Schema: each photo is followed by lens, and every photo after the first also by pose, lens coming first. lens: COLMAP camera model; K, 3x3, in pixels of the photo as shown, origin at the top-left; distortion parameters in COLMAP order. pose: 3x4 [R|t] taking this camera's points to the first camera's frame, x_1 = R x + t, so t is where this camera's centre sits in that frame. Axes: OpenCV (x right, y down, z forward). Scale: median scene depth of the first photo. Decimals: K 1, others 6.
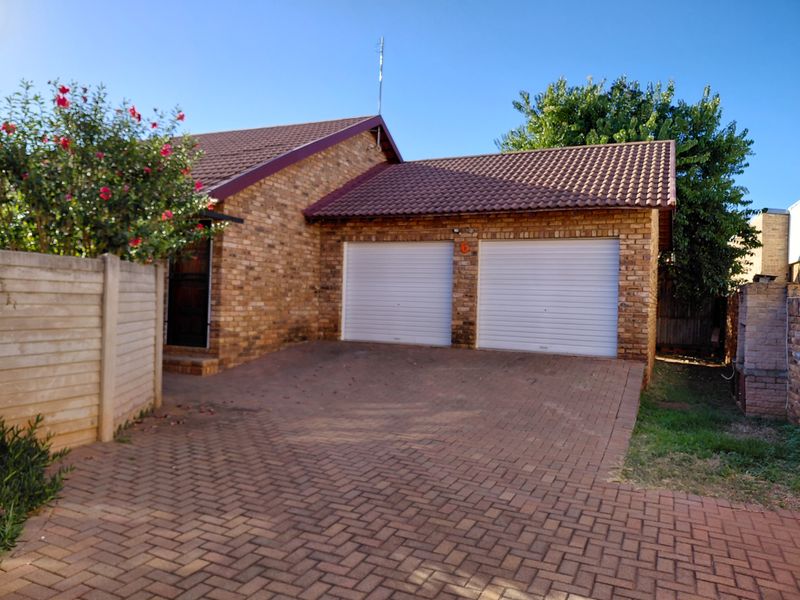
lens RADIAL K [[595.6, 0, 404.9], [0, 595.6, 299.9], [0, 0, 1]] dist [0.099493, -0.213353]
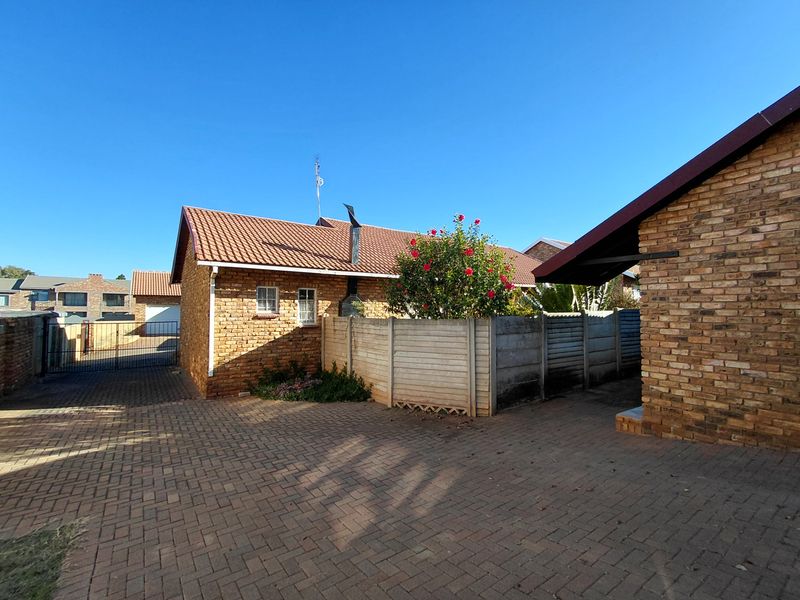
lens RADIAL K [[372.2, 0, 397.7], [0, 372.2, 296.5], [0, 0, 1]] dist [0.001700, -0.001893]
pose [[-0.524768, -0.065124, -0.848751, 0.321495], [-0.024273, 0.997809, -0.061553, -0.035623], [0.850899, -0.011699, -0.525199, 0.920257]]
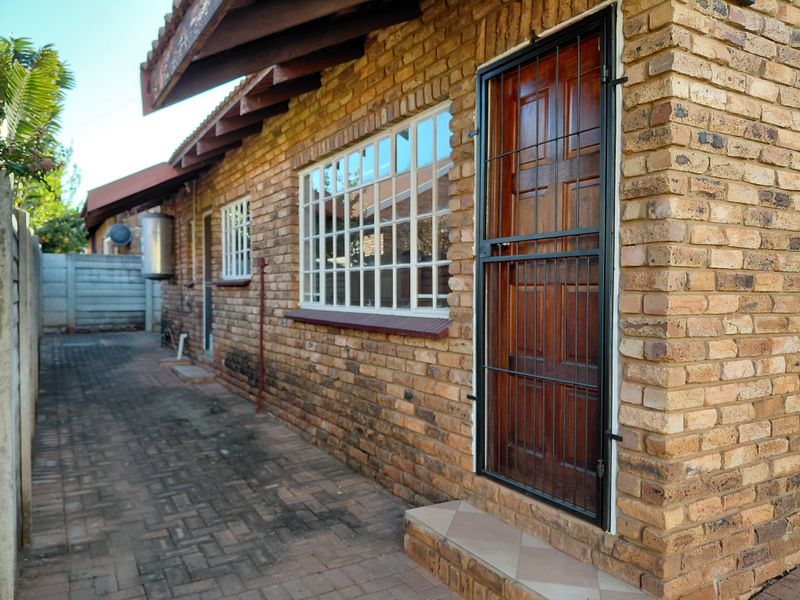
lens RADIAL K [[600.4, 0, 400.6], [0, 600.4, 303.5], [0, 0, 1]] dist [-0.007386, -0.003553]
pose [[0.808136, -0.020157, -0.588650, -0.238988], [0.022519, 0.999741, -0.003318, -0.013595], [0.588565, -0.010575, 0.808381, 0.712969]]
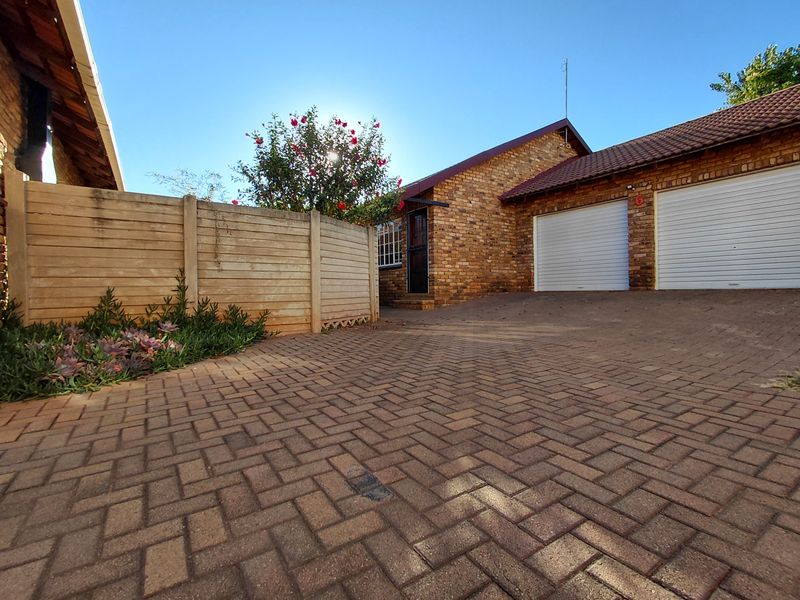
lens RADIAL K [[372.2, 0, 397.7], [0, 372.2, 296.5], [0, 0, 1]] dist [0.001700, -0.001893]
pose [[0.836392, -0.037118, -0.546873, 0.105985], [0.040397, 0.999165, -0.006032, 0.085340], [0.546640, -0.017047, 0.837194, 0.176377]]
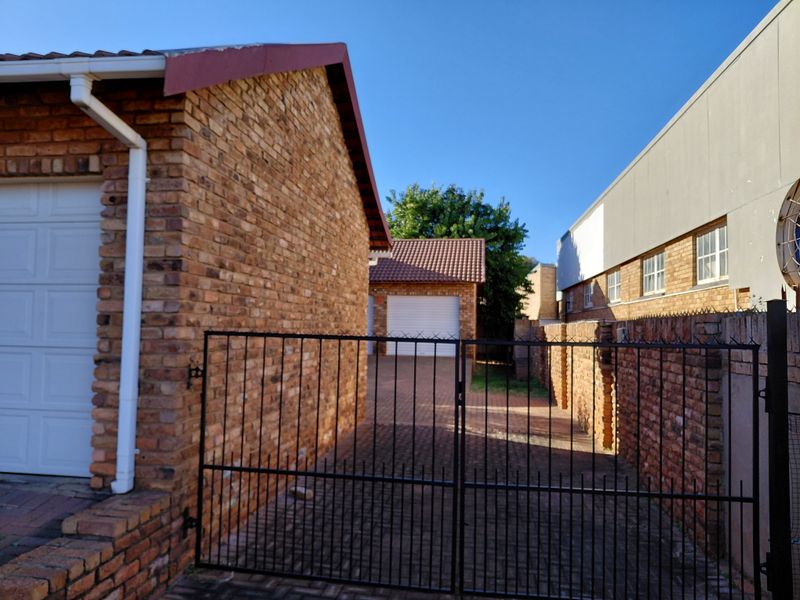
lens RADIAL K [[595.6, 0, 404.9], [0, 595.6, 299.9], [0, 0, 1]] dist [0.099493, -0.213353]
pose [[0.959854, 0.000649, 0.280499, -0.368439], [0.011552, 0.999057, -0.041842, -0.010170], [-0.280262, 0.043402, 0.958942, -0.838024]]
